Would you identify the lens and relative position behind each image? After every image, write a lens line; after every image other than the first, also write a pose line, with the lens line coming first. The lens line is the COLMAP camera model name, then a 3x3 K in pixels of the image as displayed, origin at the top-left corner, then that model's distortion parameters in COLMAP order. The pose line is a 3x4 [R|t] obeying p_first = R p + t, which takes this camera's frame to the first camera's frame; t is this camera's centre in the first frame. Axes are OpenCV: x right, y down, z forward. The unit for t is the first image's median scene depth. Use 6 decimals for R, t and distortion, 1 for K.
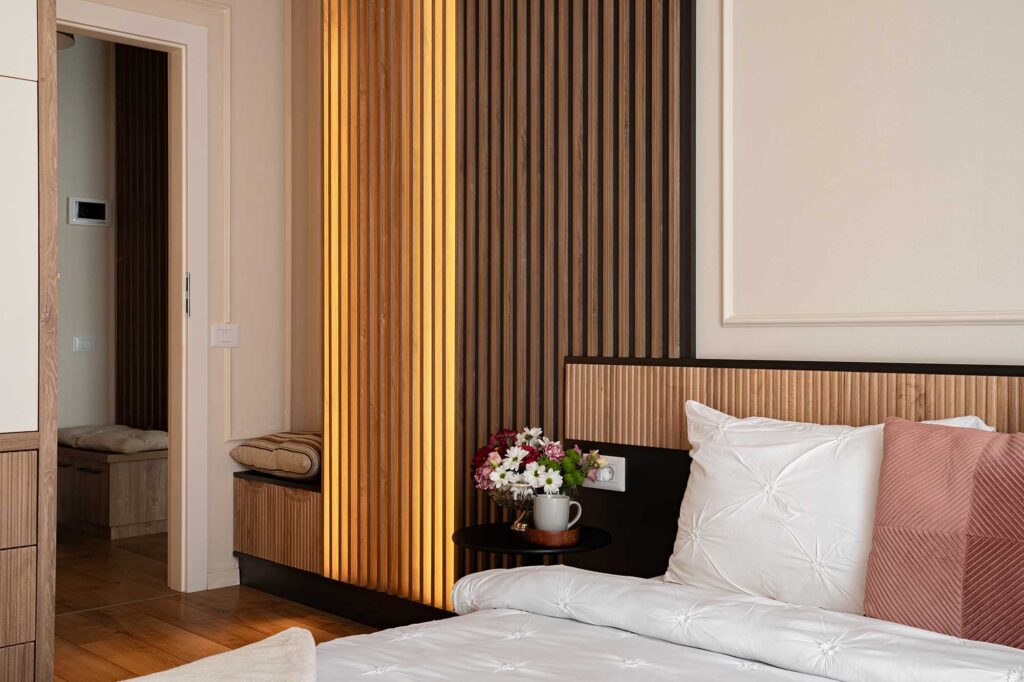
lens RADIAL K [[1062.6, 0, 512.0], [0, 1062.6, 341.0], [0, 0, 1]] dist [0.082074, -0.003953]
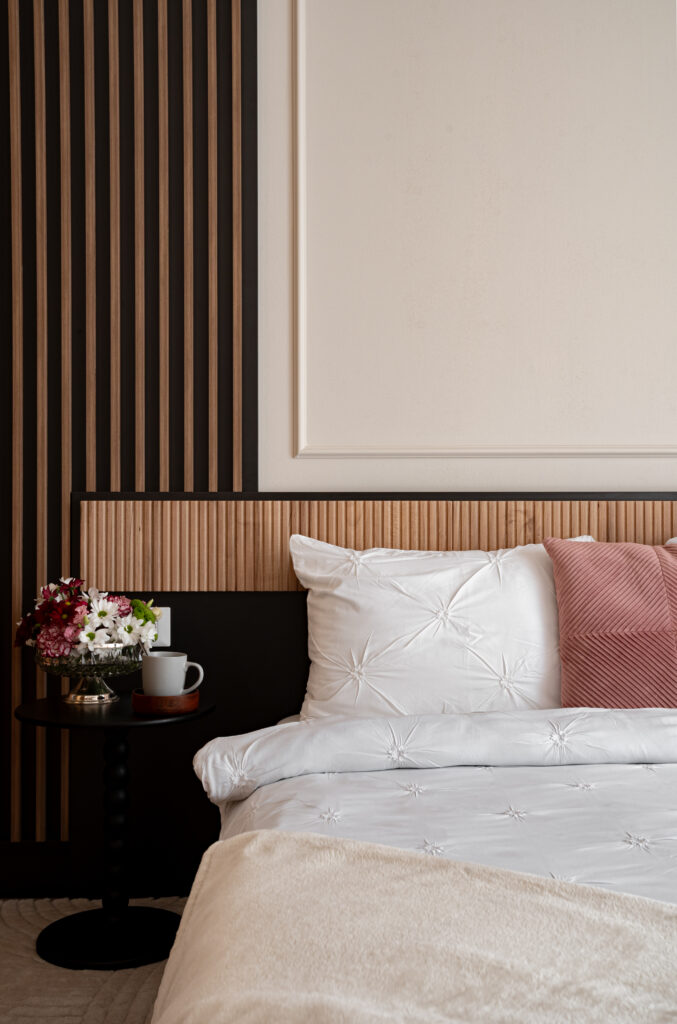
lens RADIAL K [[1090.1, 0, 338.5], [0, 1090.1, 512.0], [0, 0, 1]] dist [0.002615, 0.003478]
pose [[0.708036, -0.002012, 0.706174, -0.516413], [0.002386, 0.999997, 0.000457, 0.038832], [-0.706173, 0.001362, 0.708038, 0.328974]]
